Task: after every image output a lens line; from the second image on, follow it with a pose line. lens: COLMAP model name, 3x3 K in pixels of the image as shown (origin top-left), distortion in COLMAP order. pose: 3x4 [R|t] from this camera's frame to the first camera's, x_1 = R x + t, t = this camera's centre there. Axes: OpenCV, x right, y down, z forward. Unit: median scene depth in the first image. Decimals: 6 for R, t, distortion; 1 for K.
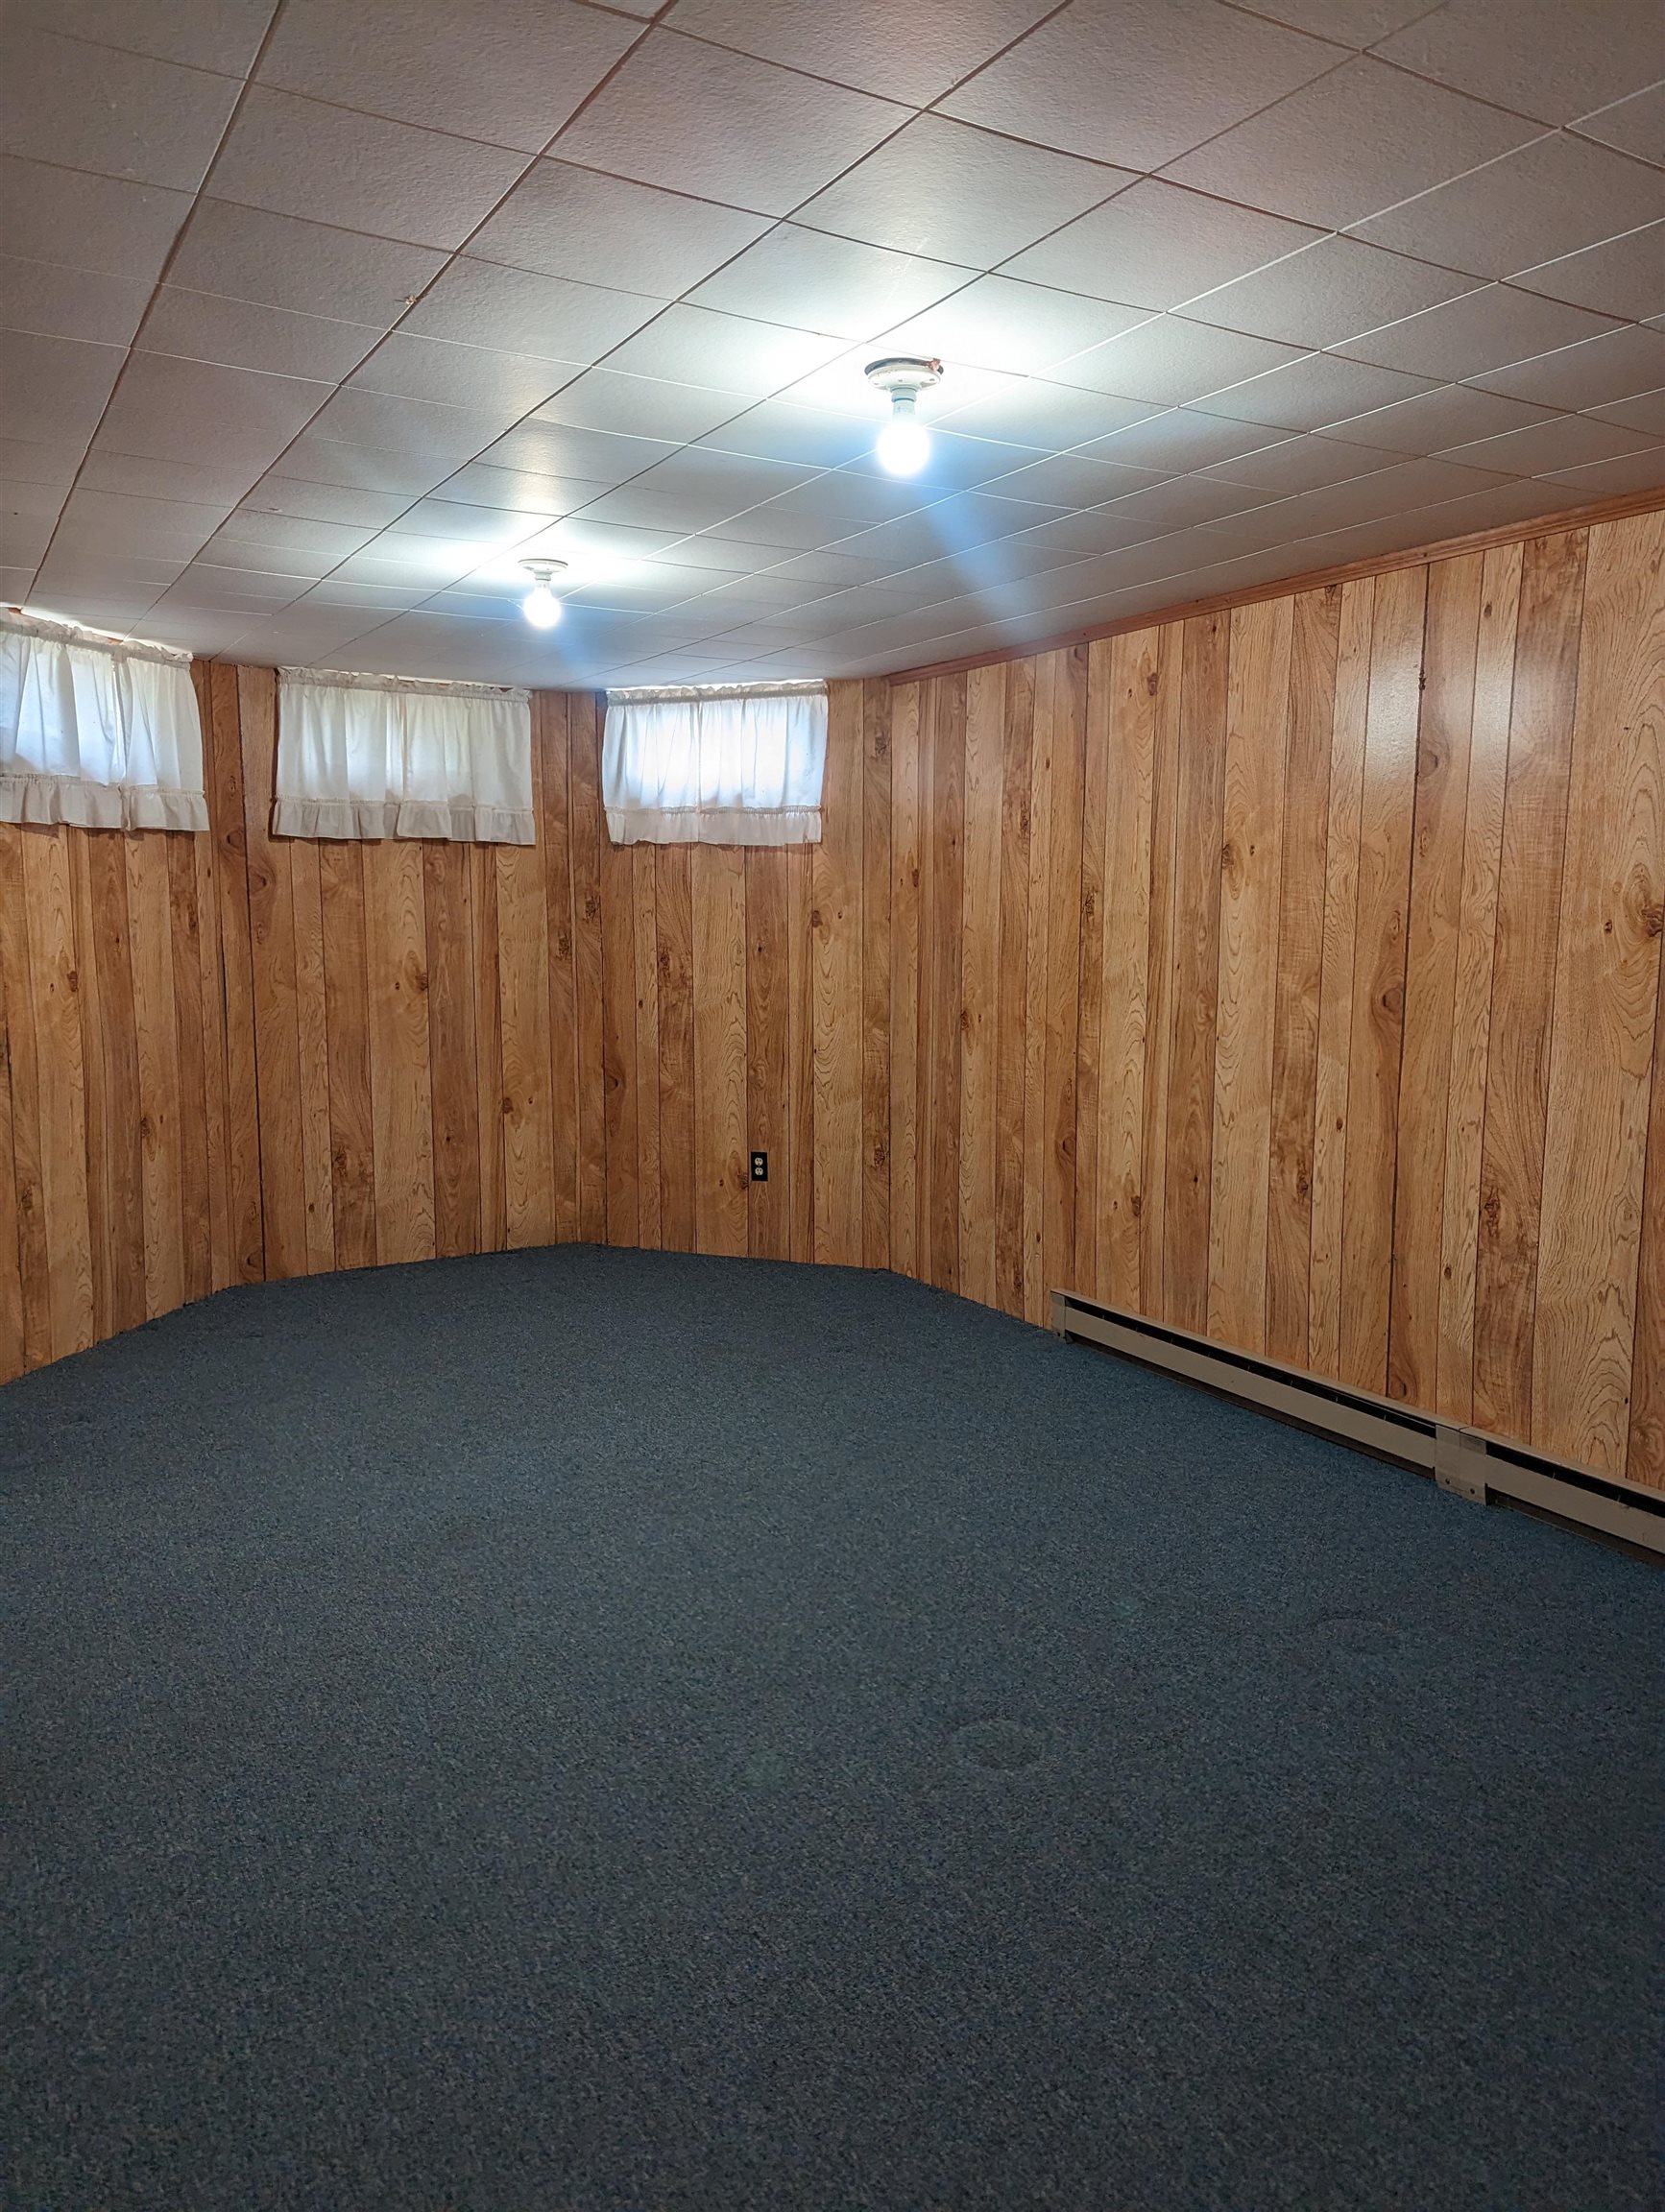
lens RADIAL K [[1547.0, 0, 837.9], [0, 1547.0, 1087.4], [0, 0, 1]] dist [0.077899, -0.075372]
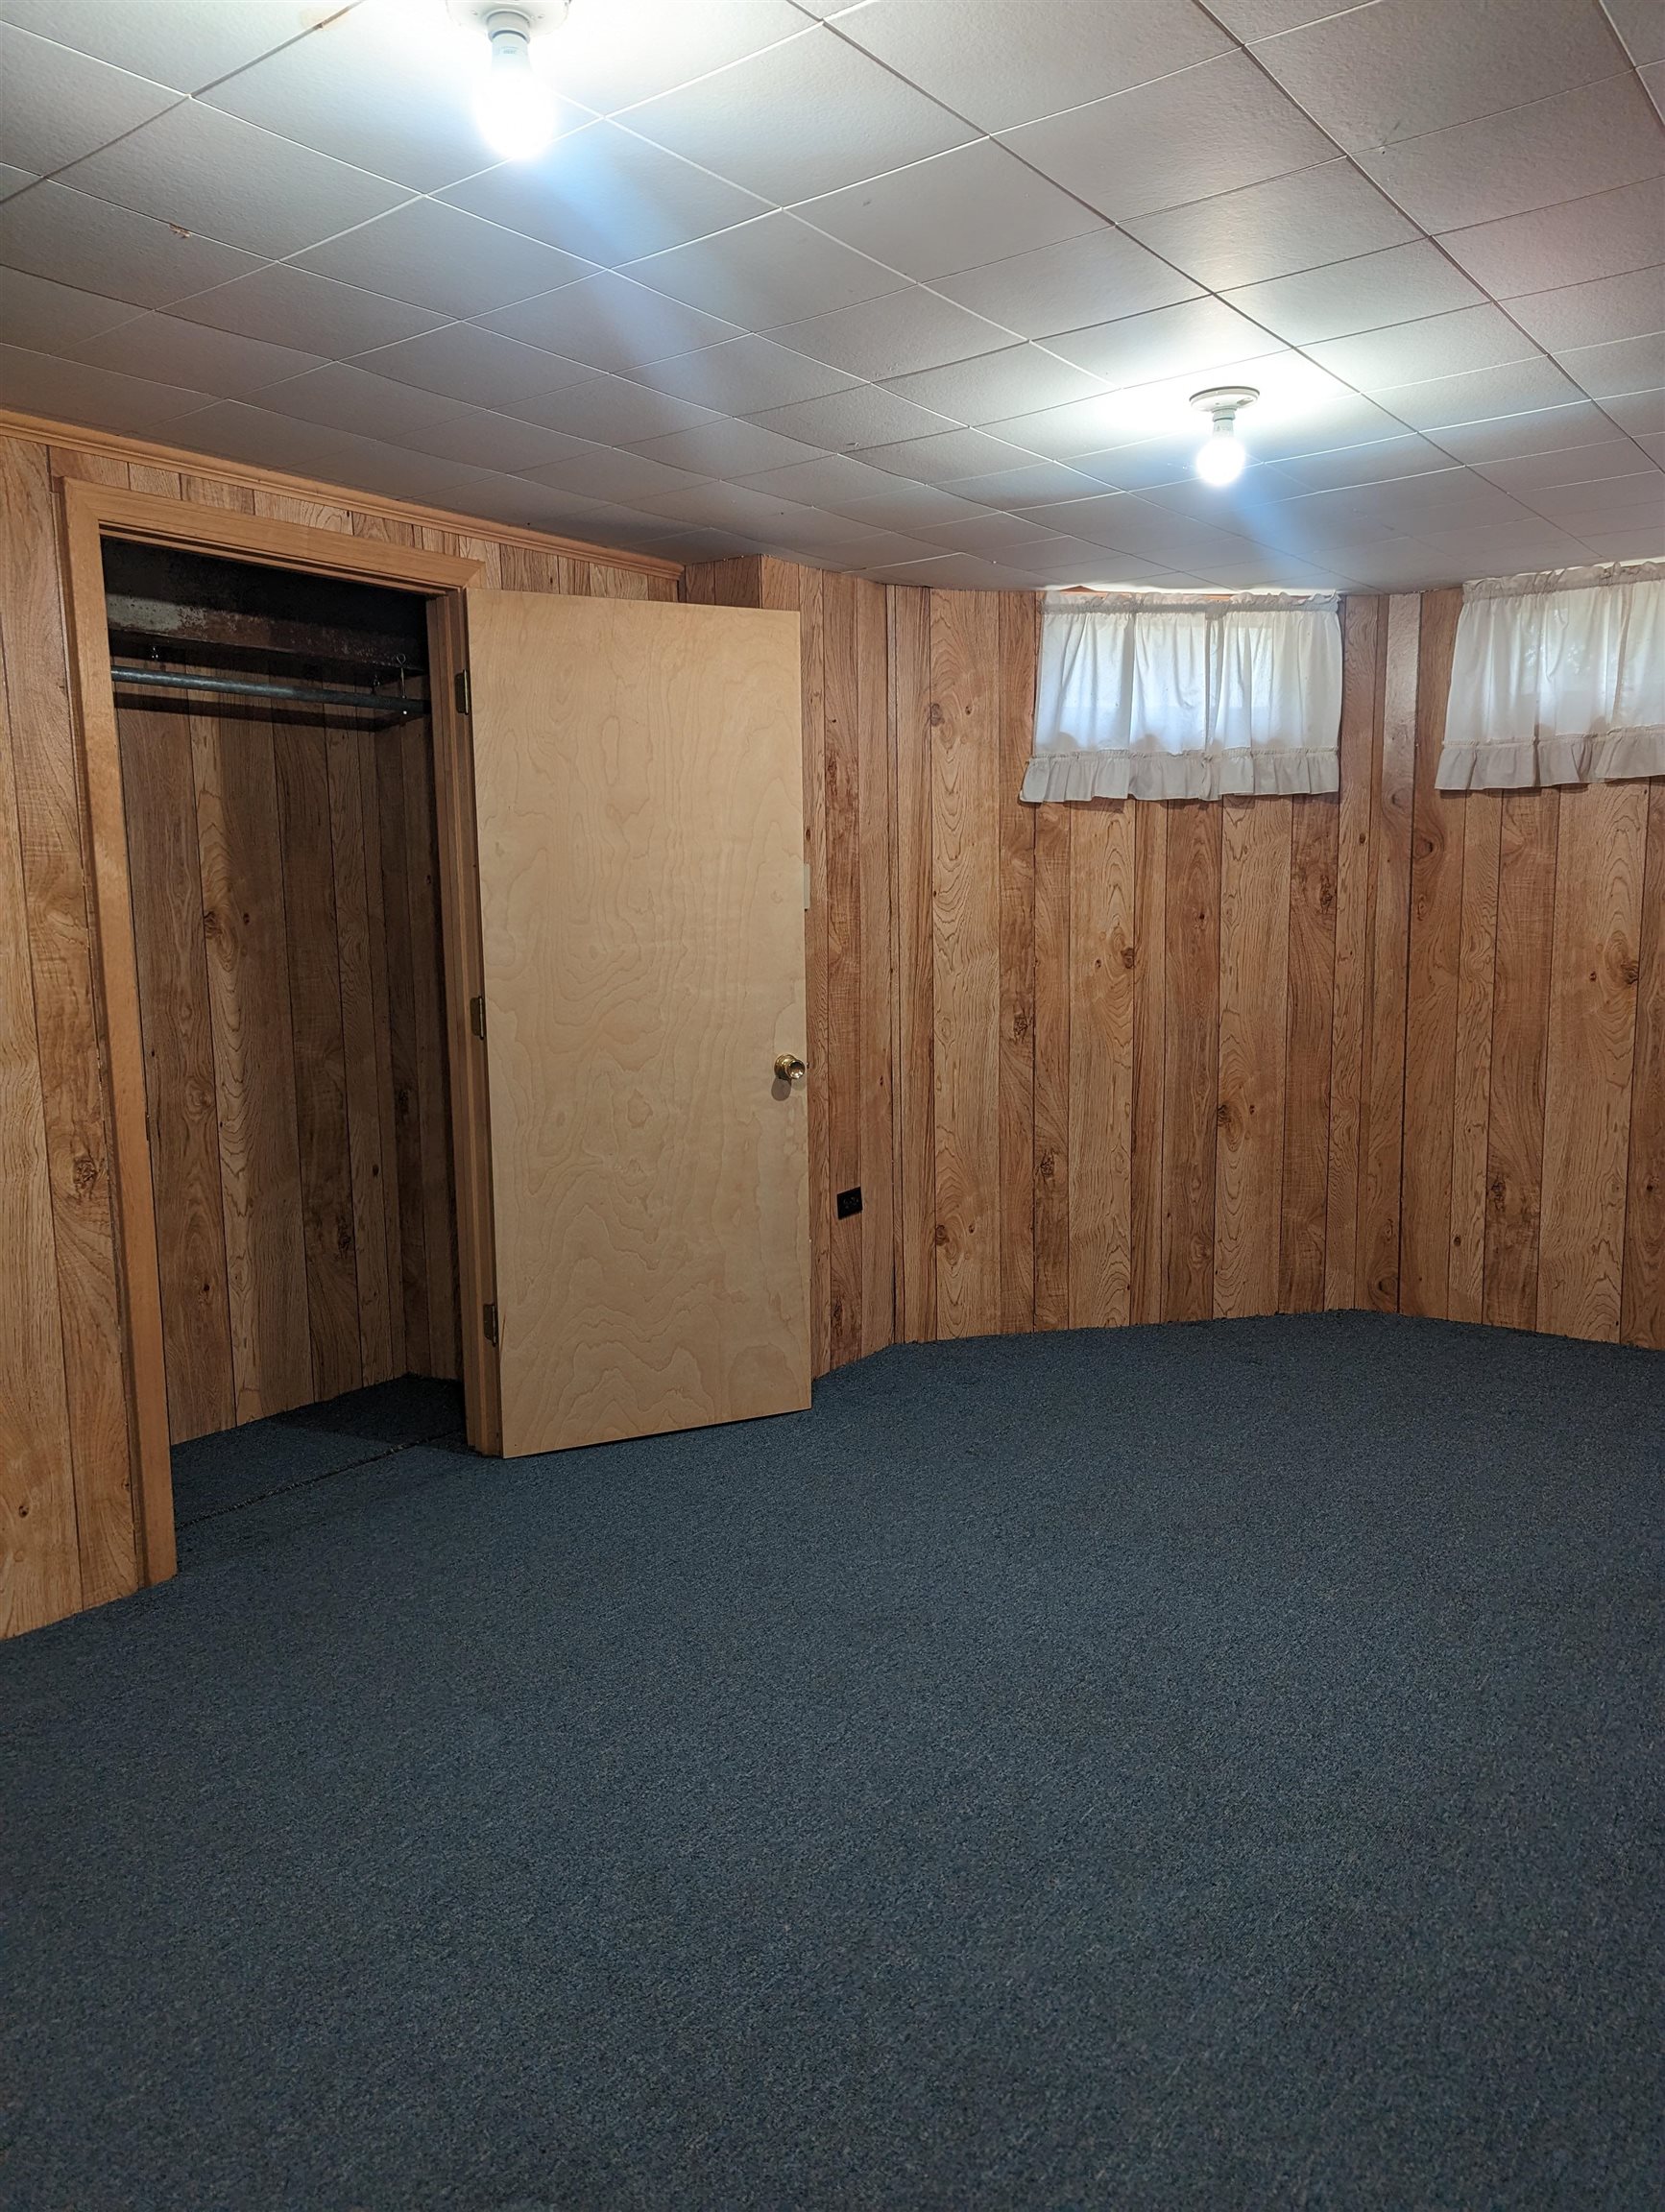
lens RADIAL K [[1547.0, 0, 837.9], [0, 1547.0, 1087.4], [0, 0, 1]] dist [0.077899, -0.075372]
pose [[0.386537, 0.110447, -0.915637, 0.296763], [-0.092664, 0.992431, 0.080592, -0.041319], [0.917607, 0.053695, 0.393845, 0.383429]]
